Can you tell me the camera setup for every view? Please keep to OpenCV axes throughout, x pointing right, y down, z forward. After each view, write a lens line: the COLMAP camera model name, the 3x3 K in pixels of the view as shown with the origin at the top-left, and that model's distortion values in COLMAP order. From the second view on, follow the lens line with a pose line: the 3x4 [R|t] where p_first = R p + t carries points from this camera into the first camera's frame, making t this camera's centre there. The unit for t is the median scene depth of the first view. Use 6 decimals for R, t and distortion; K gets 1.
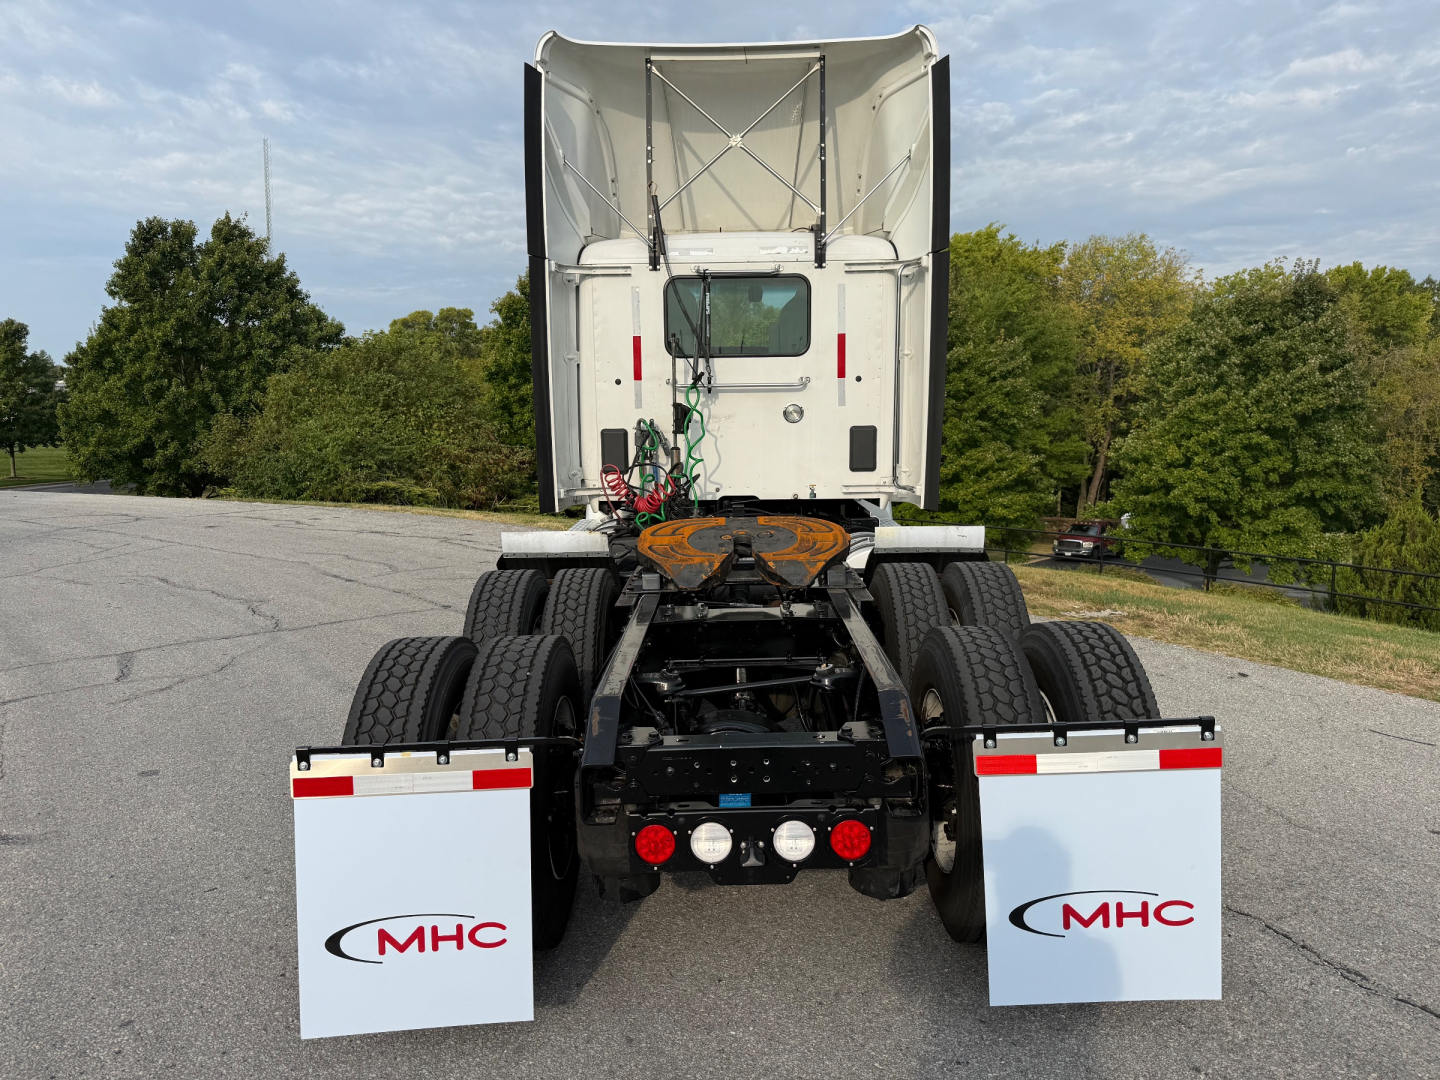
lens RADIAL K [[990.9, 0, 723.7], [0, 990.9, 515.1], [0, 0, 1]] dist [0.022226, -0.027232]
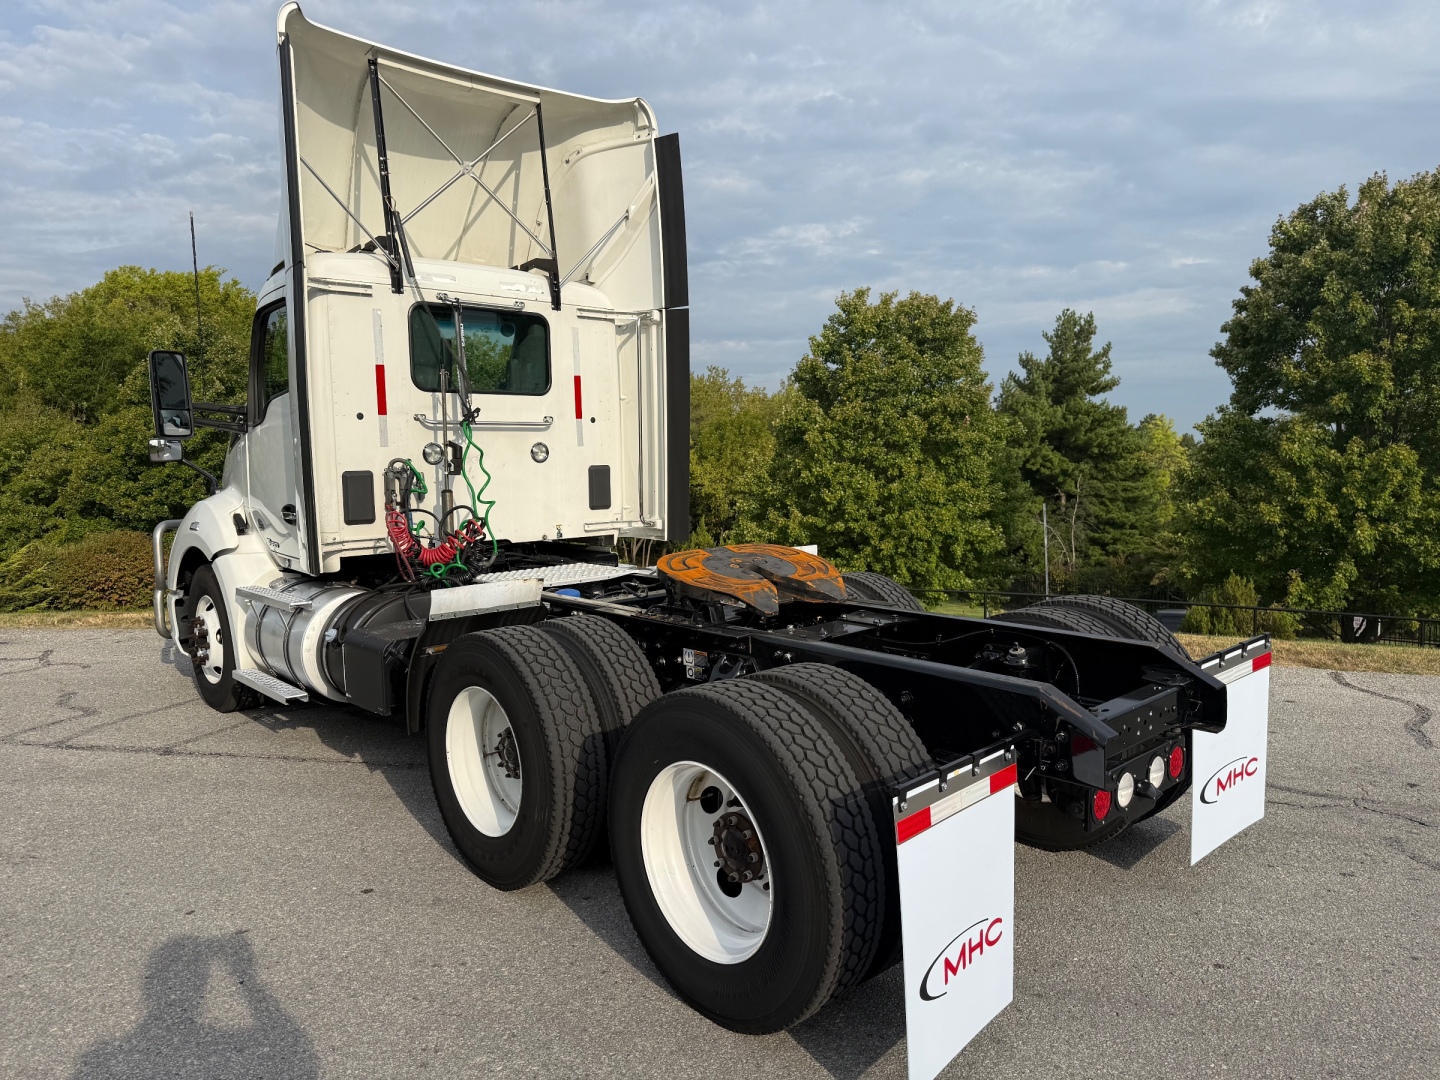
lens RADIAL K [[990.9, 0, 700.0], [0, 990.9, 520.4], [0, 0, 1]] dist [0.022226, -0.027232]
pose [[0.734052, -0.044276, 0.677648, -0.115206], [0.076929, 0.996870, -0.018199, -0.001441], [-0.674721, 0.065489, 0.735161, 0.041027]]
